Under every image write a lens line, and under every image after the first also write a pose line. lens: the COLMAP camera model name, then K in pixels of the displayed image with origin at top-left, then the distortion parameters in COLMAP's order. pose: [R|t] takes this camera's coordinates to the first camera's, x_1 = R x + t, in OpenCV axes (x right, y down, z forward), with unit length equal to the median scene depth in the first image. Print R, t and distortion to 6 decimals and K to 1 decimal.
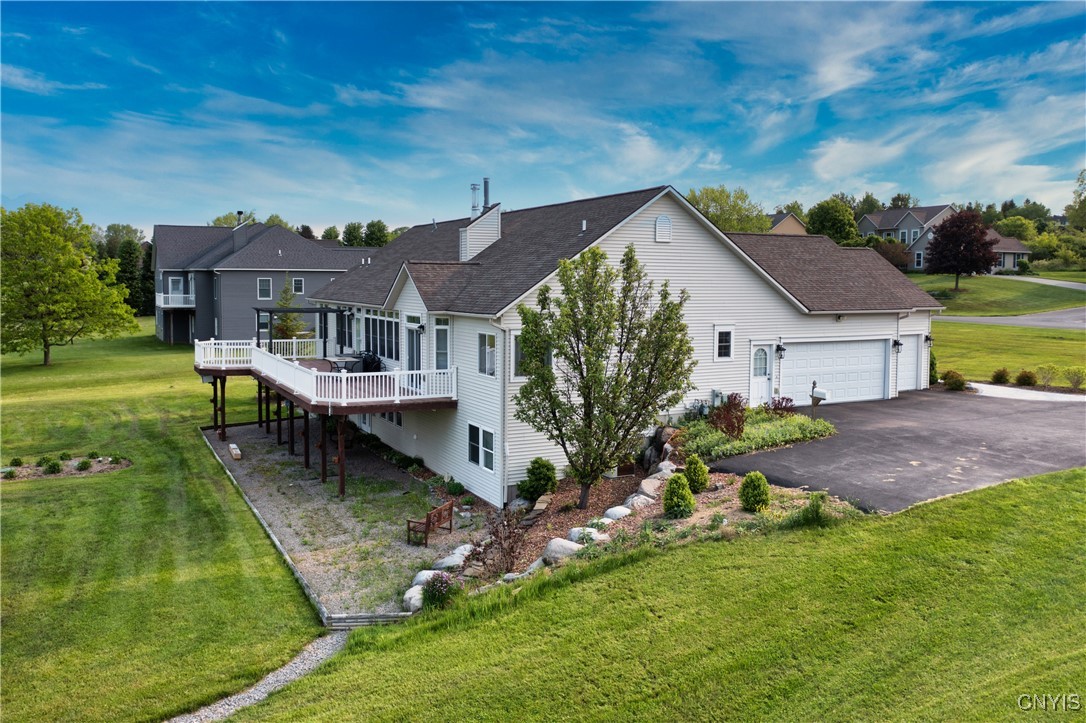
lens RADIAL K [[814.4, 0, 568.2], [0, 814.4, 380.8], [0, 0, 1]] dist [-0.009019, 0.013336]
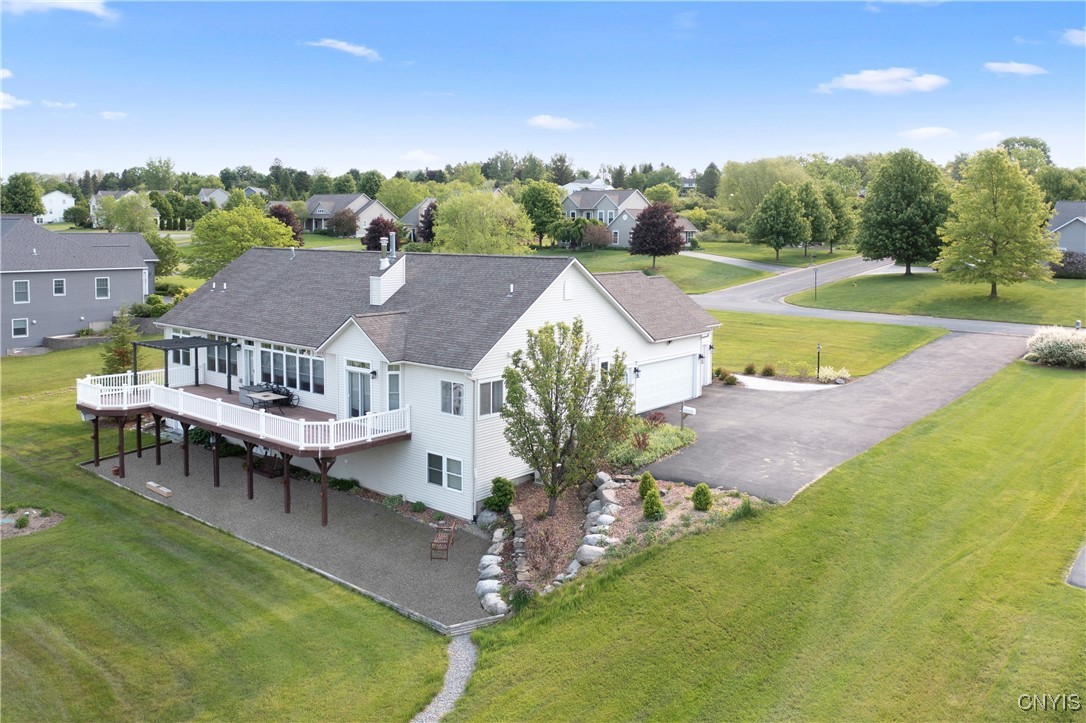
lens RADIAL K [[814.4, 0, 547.5], [0, 814.4, 356.0], [0, 0, 1]] dist [-0.009019, 0.013336]
pose [[0.930592, -0.050380, 0.362575, -0.532321], [0.039315, 0.998510, 0.037836, -0.178632], [-0.363941, -0.020955, 0.931186, -0.269109]]
